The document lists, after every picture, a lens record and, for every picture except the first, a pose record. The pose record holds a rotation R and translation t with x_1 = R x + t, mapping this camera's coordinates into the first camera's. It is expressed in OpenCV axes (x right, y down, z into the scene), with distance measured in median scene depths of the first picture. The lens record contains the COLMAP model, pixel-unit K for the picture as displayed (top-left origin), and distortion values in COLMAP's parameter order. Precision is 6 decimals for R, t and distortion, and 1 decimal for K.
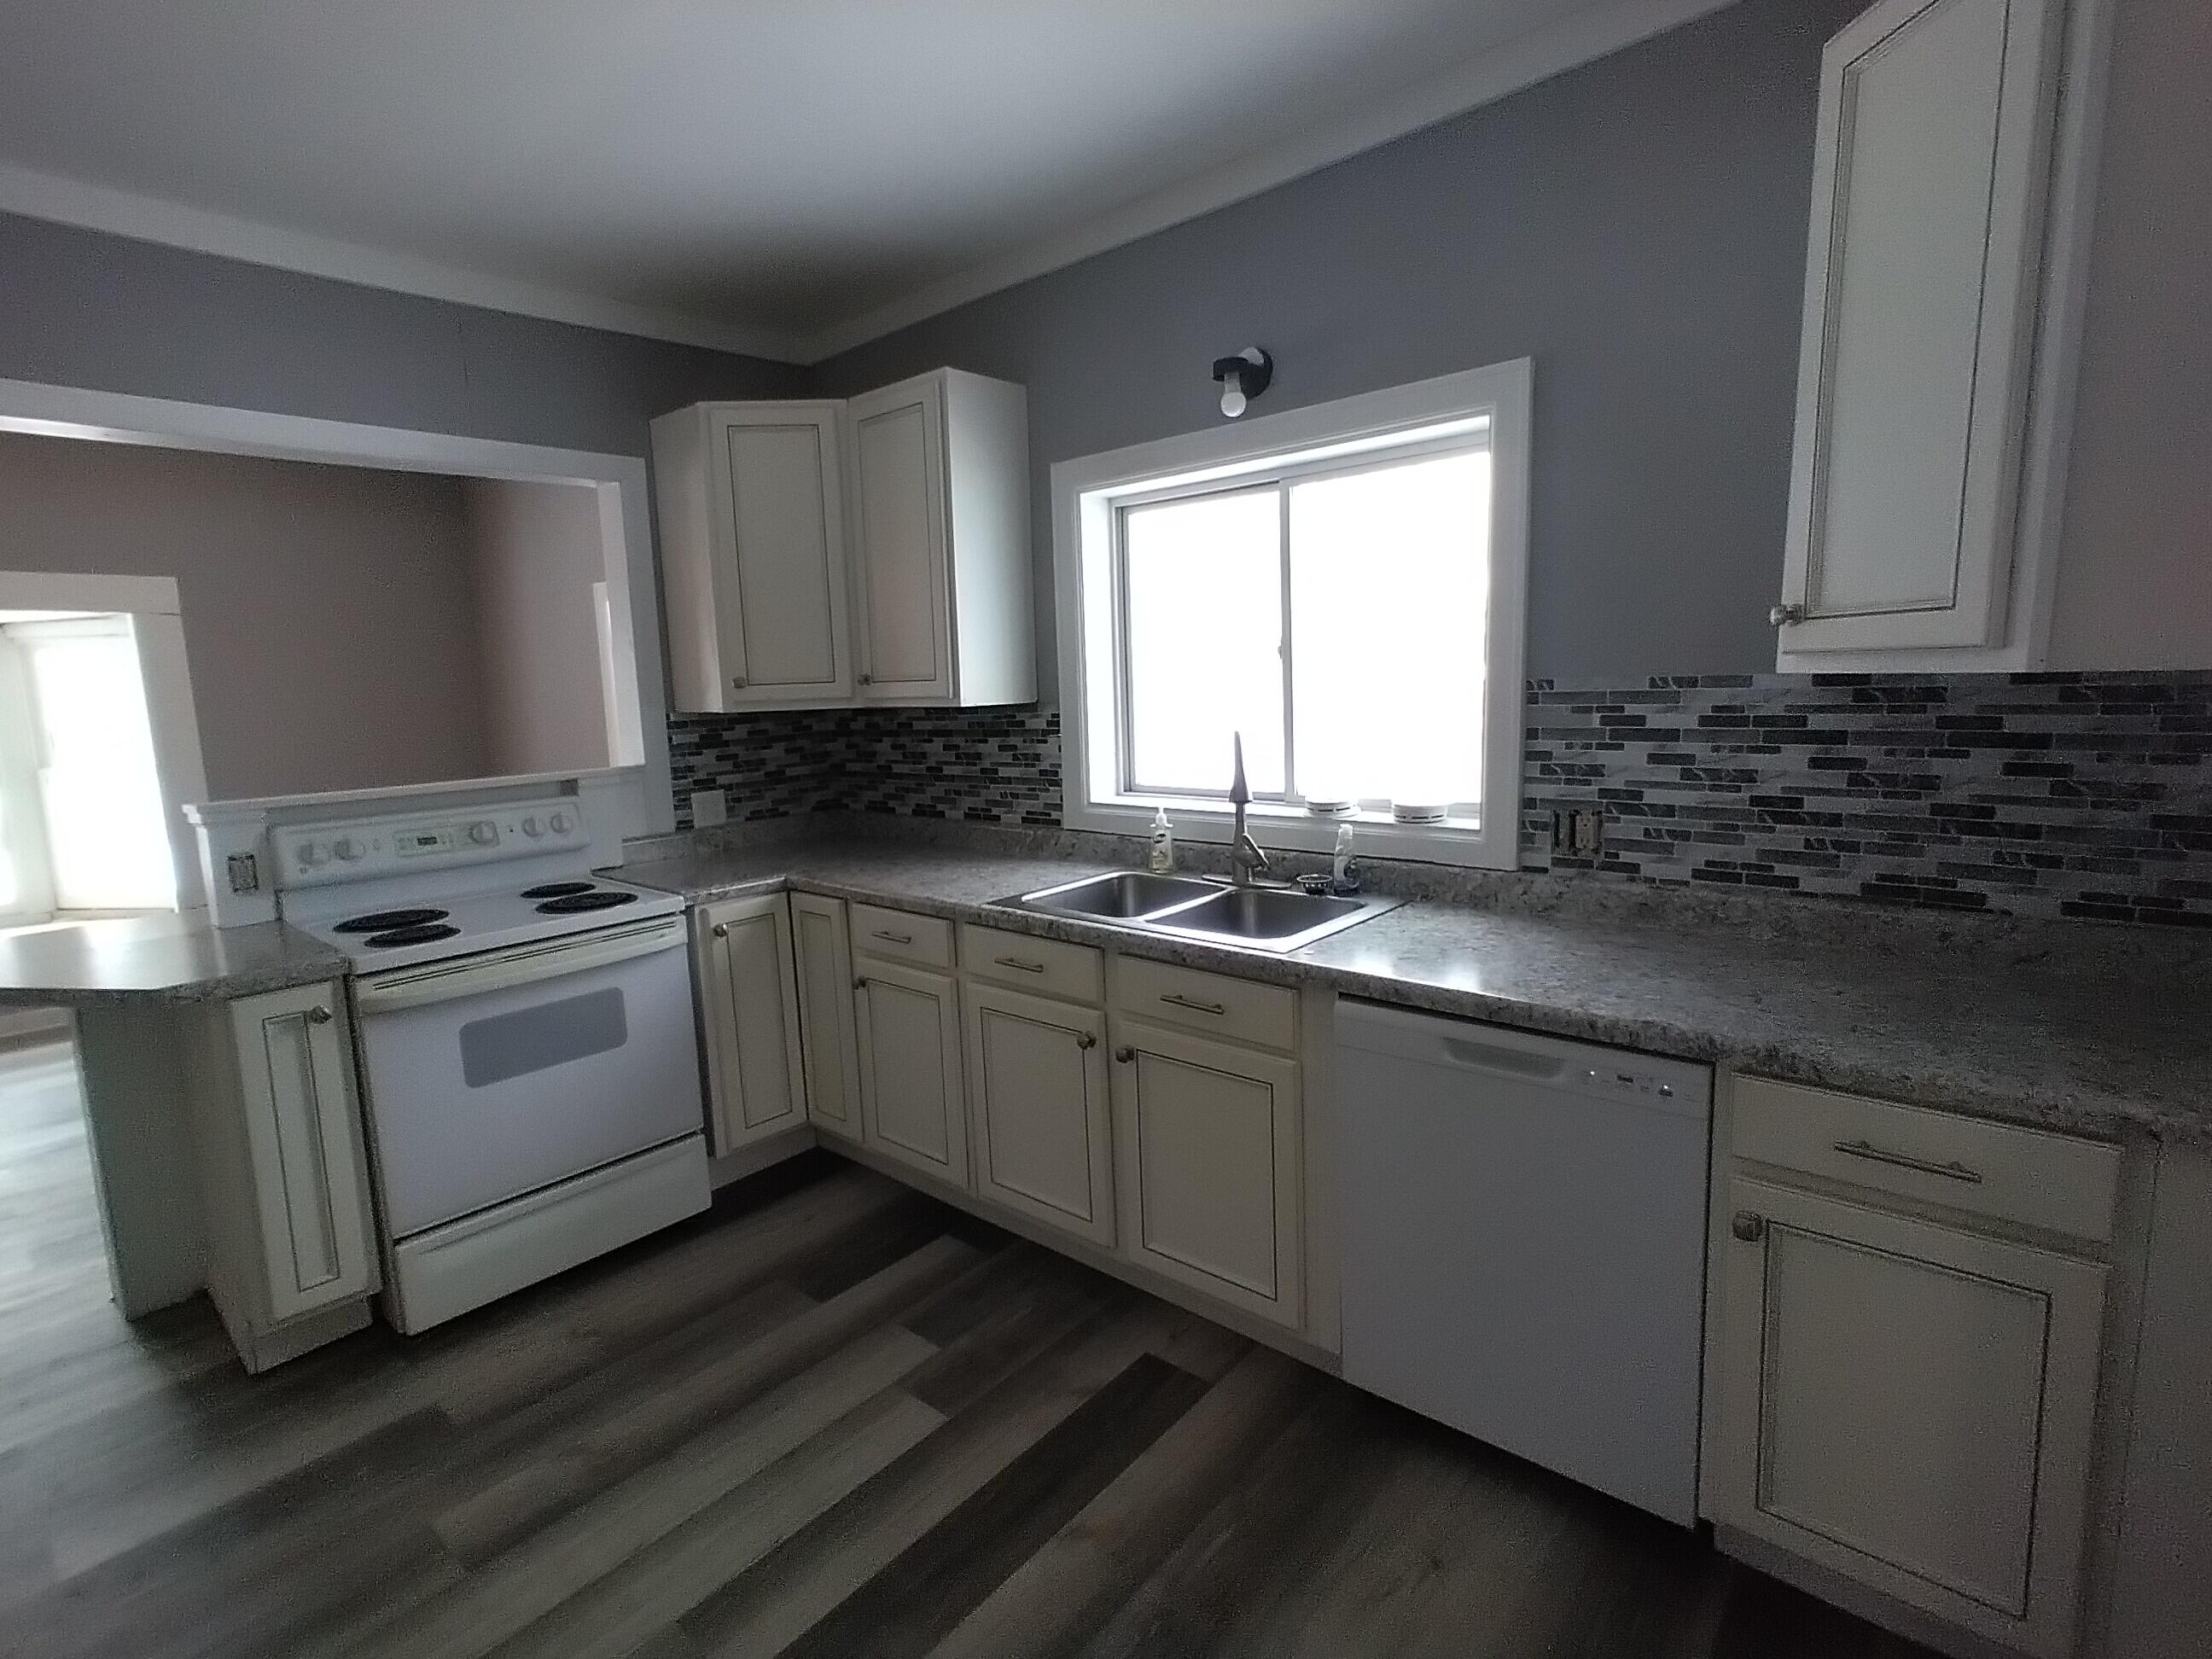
lens RADIAL K [[1073.4, 0, 1095.7], [0, 1073.4, 828.8], [0, 0, 1]] dist [0.002621, 0.002805]
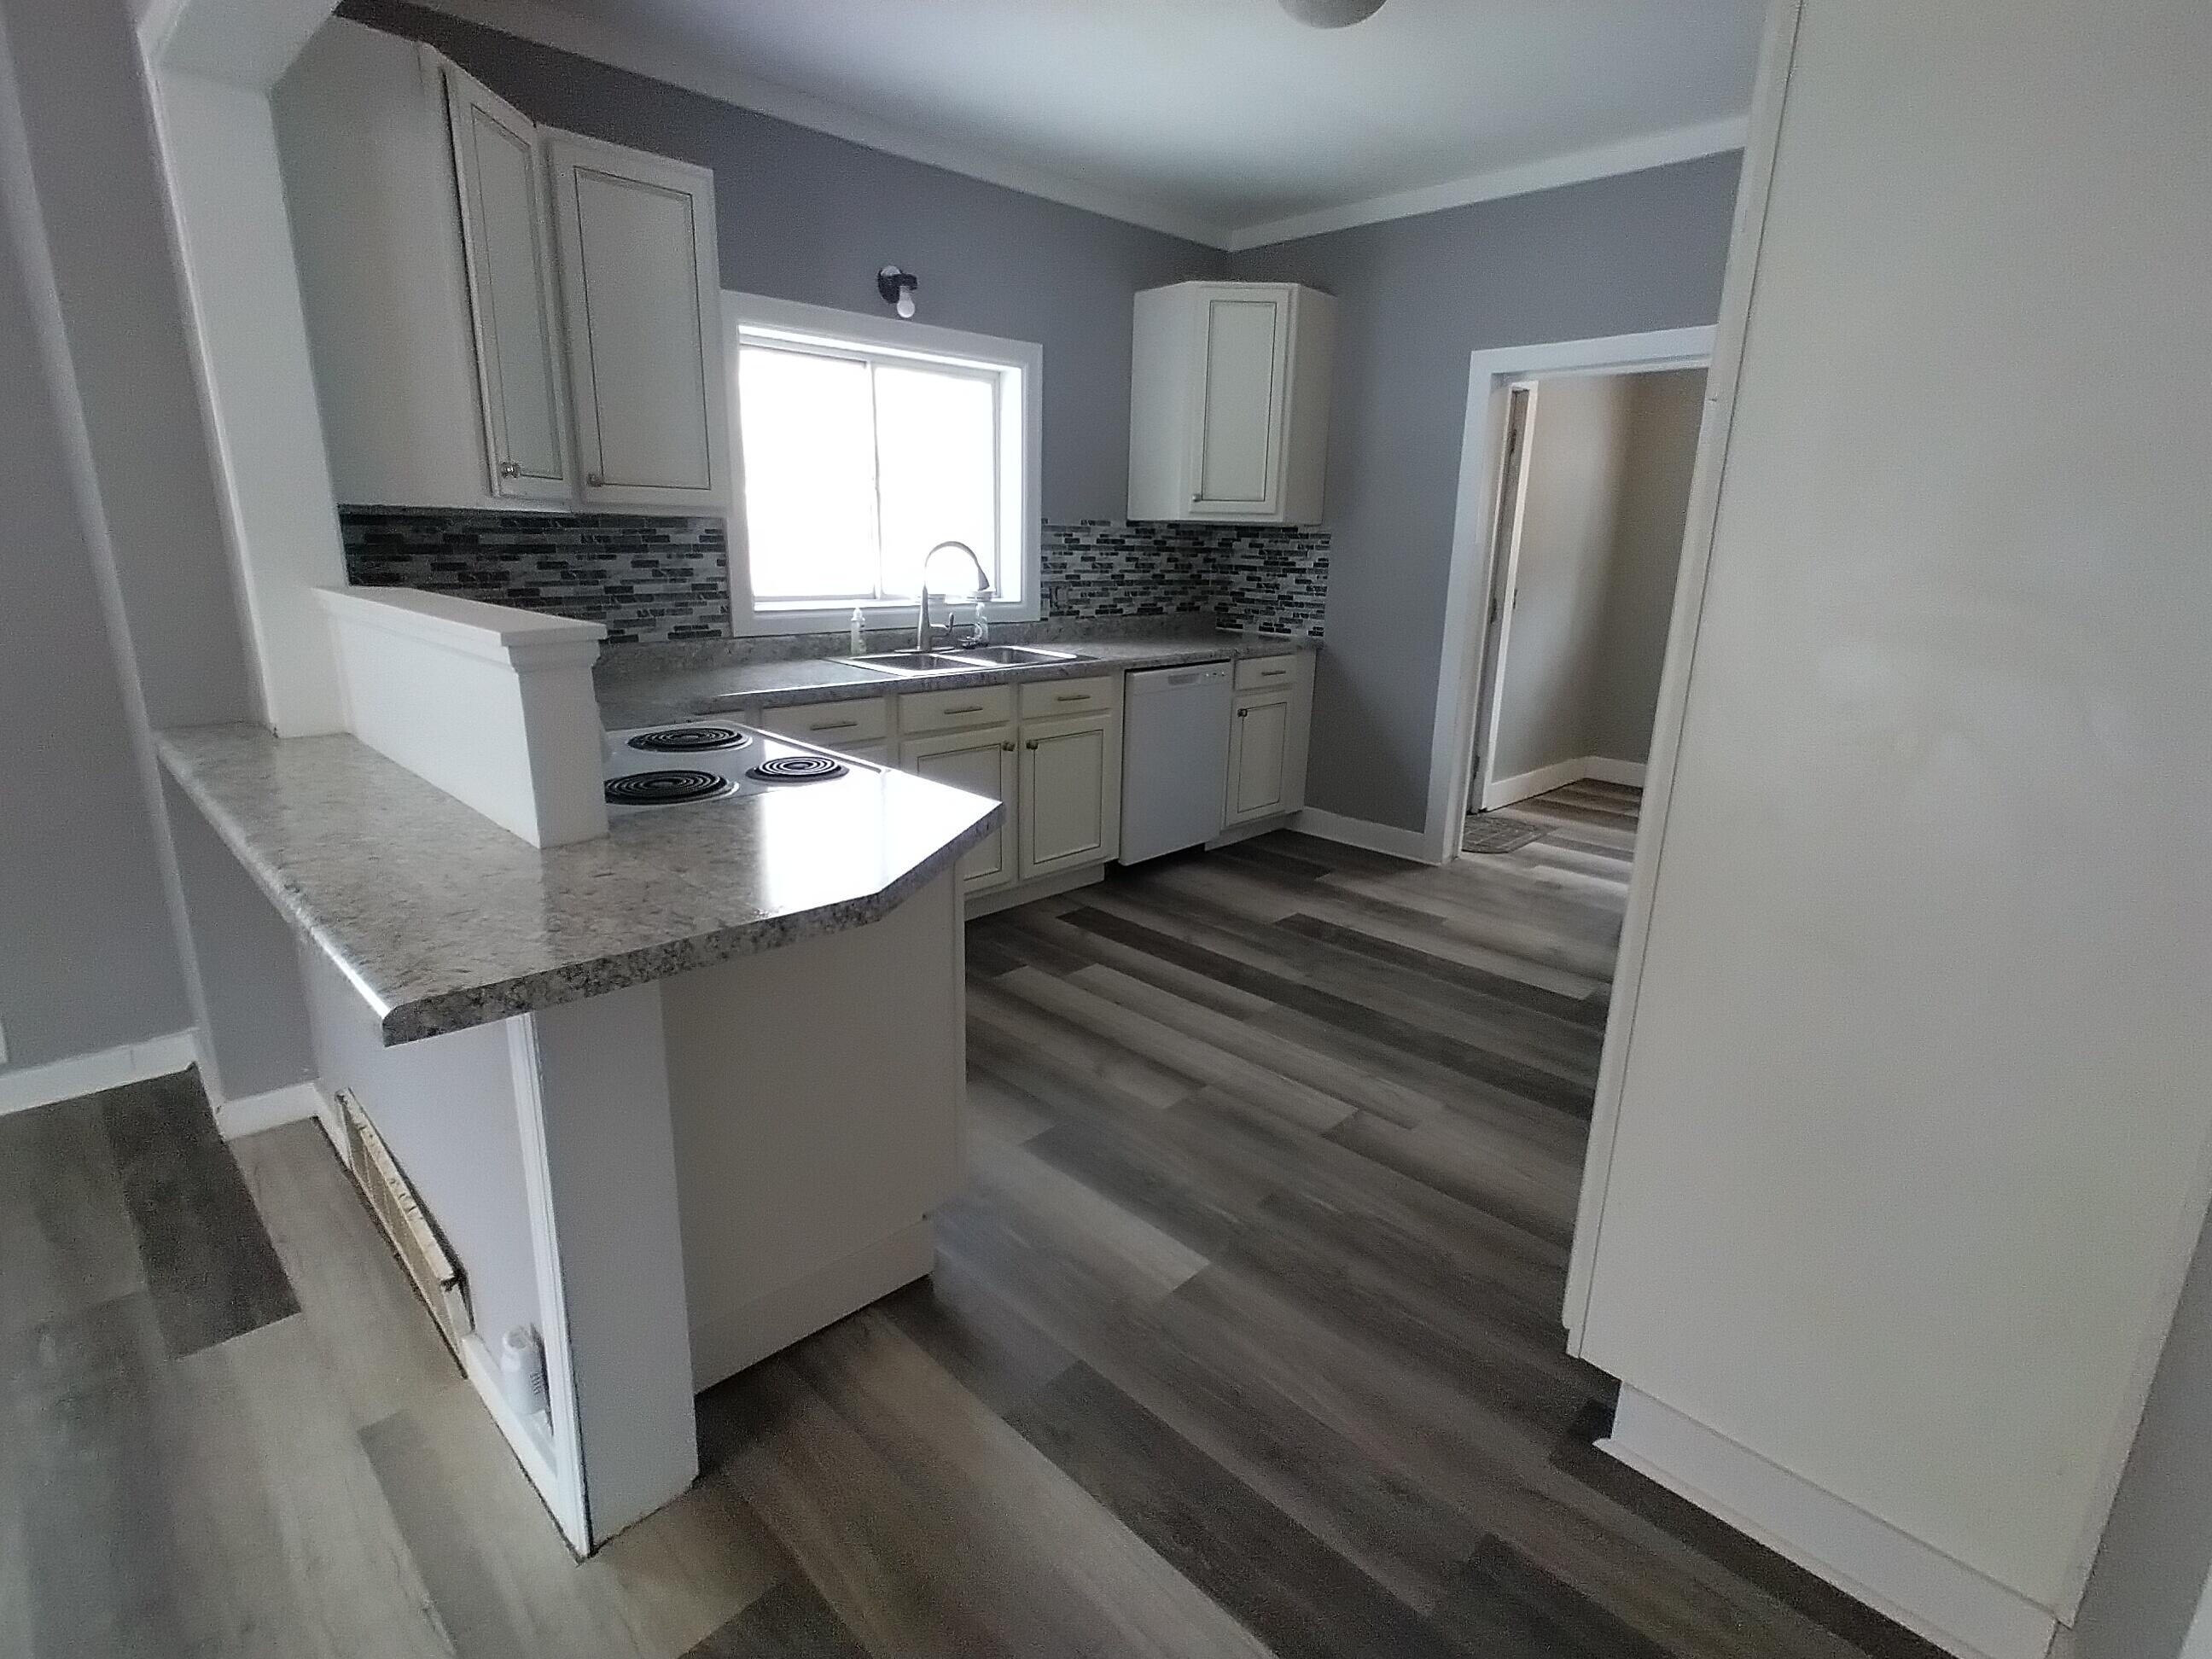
lens RADIAL K [[1073.4, 0, 1110.8], [0, 1073.4, 828.7], [0, 0, 1]] dist [0.002621, 0.002805]
pose [[0.058979, -0.232329, 0.970847, -1.548707], [0.115532, 0.967594, 0.224532, -0.017626], [-0.991551, 0.098921, 0.083909, 0.751937]]
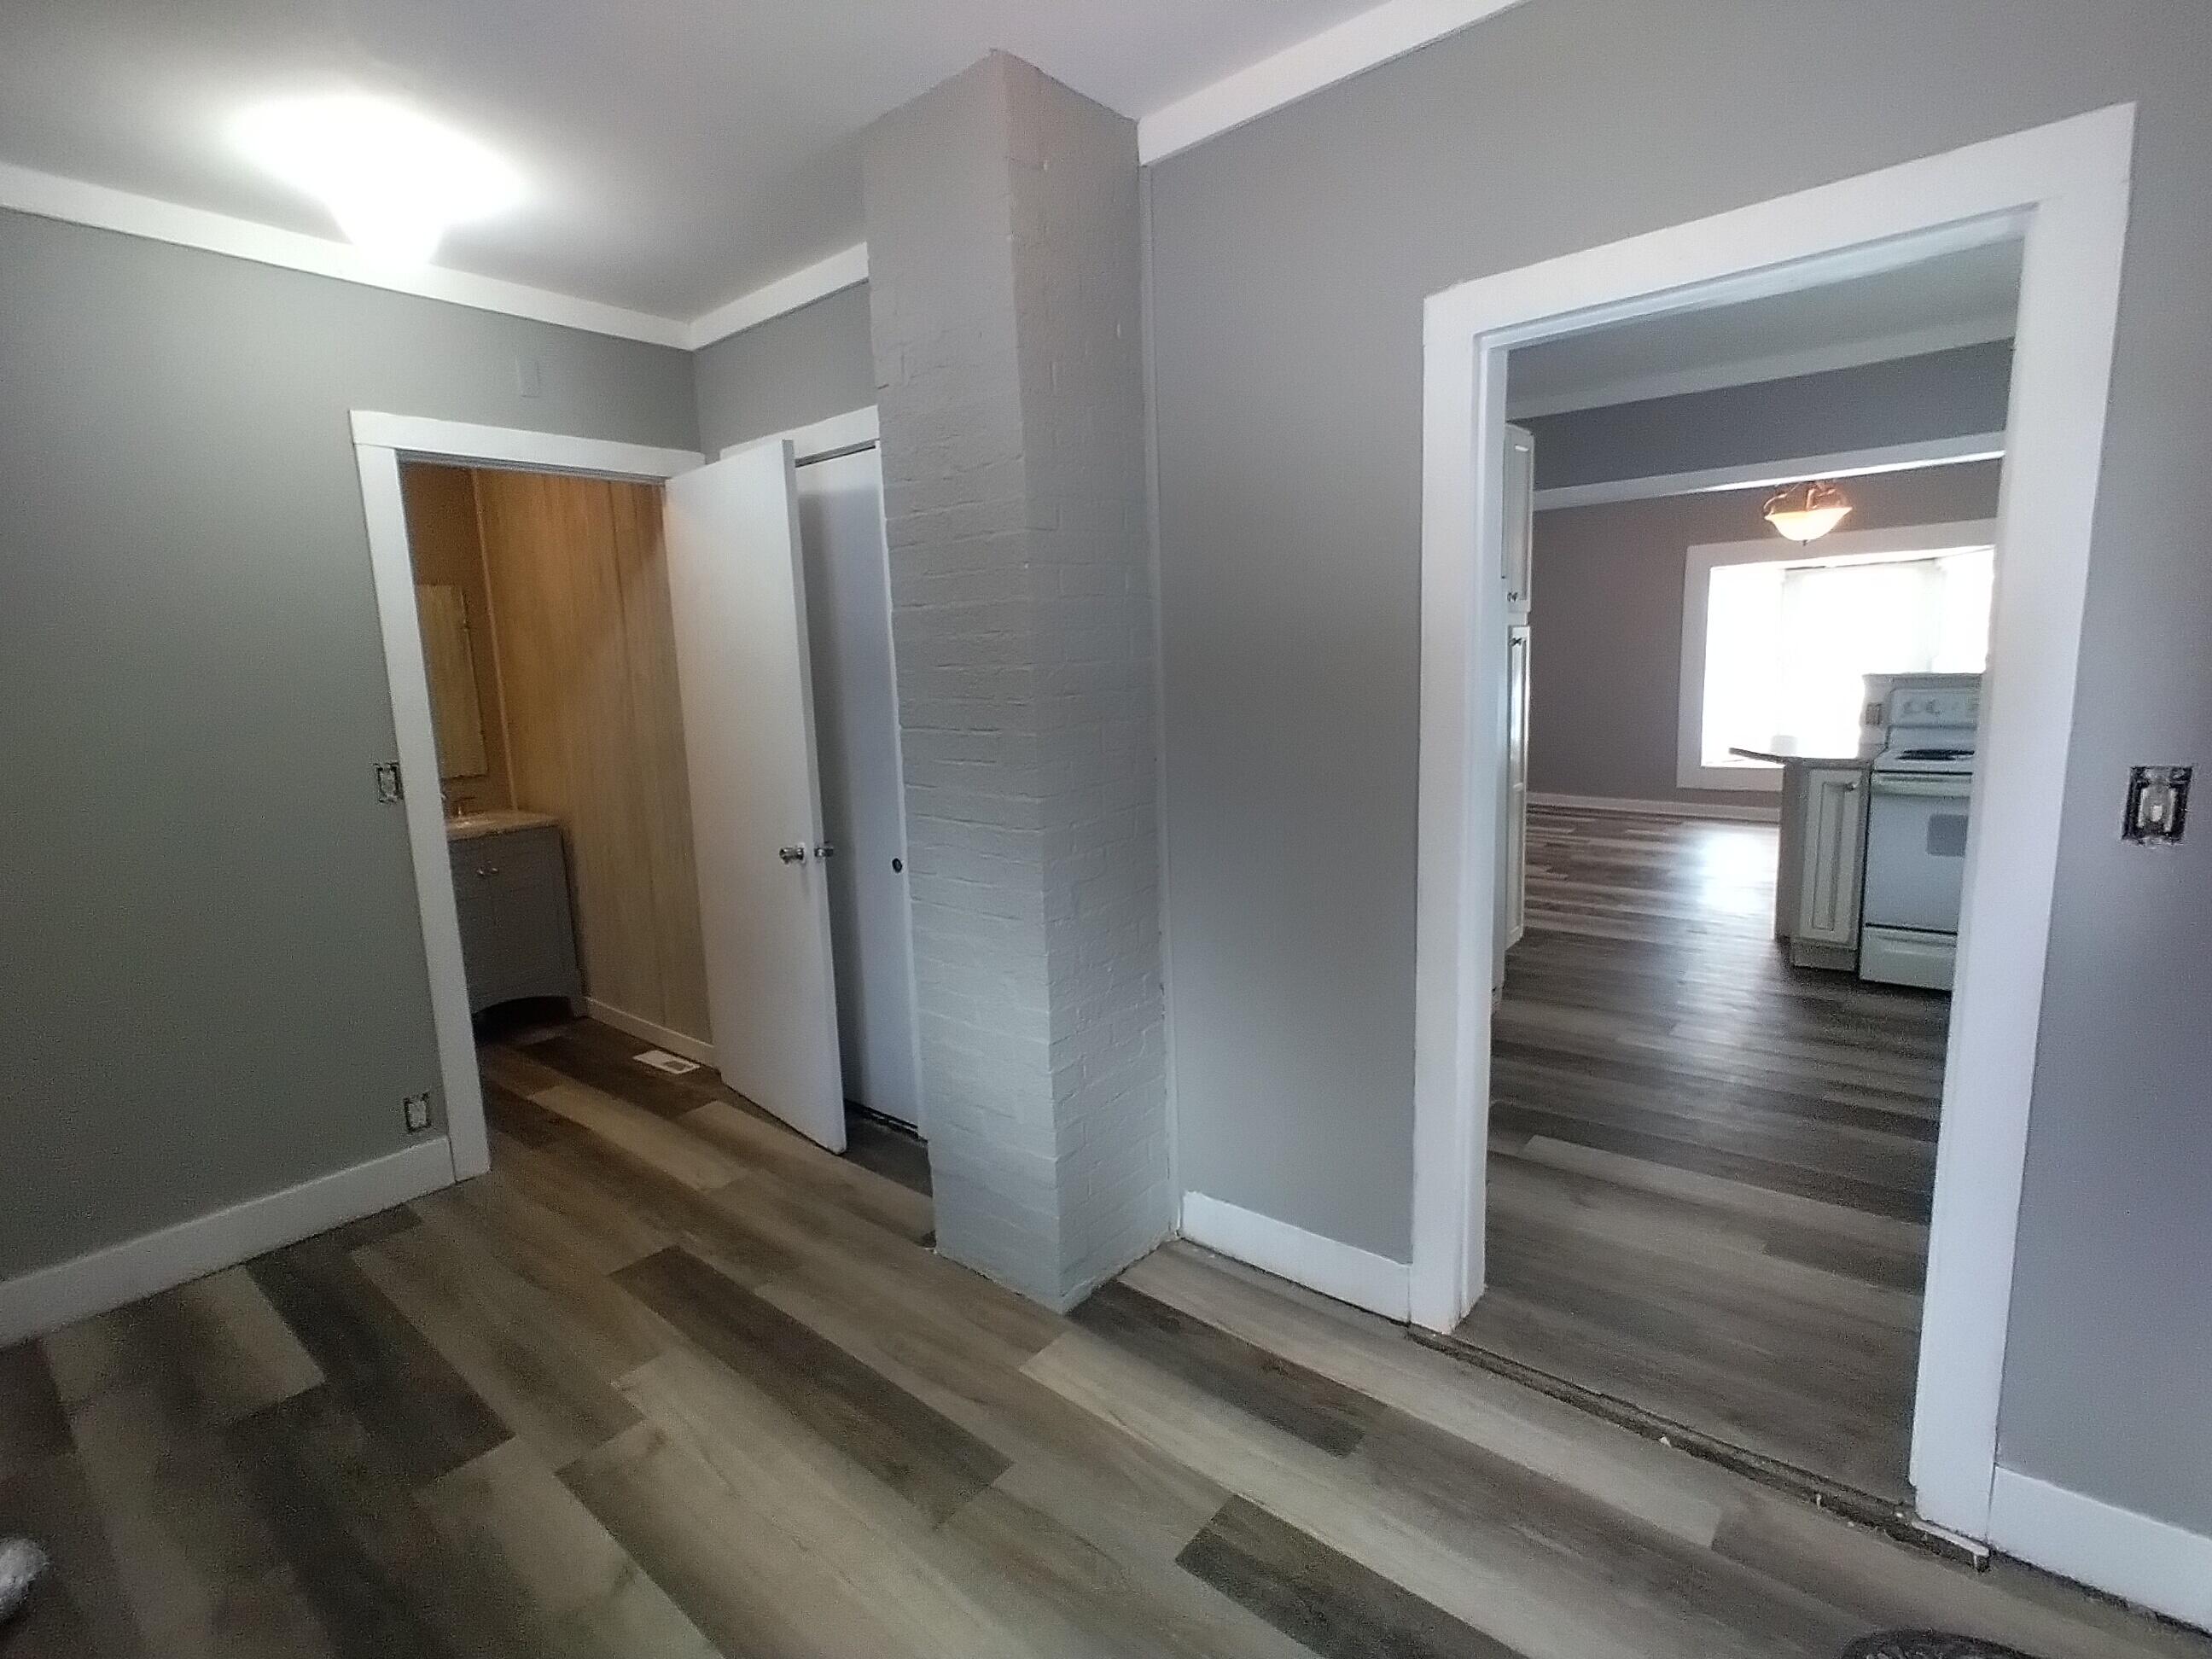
lens RADIAL K [[1073.4, 0, 1099.6], [0, 1073.4, 821.9], [0, 0, 1]] dist [0.002621, 0.002805]
pose [[0.023546, 0.184486, -0.982553, 1.044748], [-0.100766, 0.978258, 0.181265, 0.024295], [0.994632, 0.094740, 0.041624, -0.352446]]
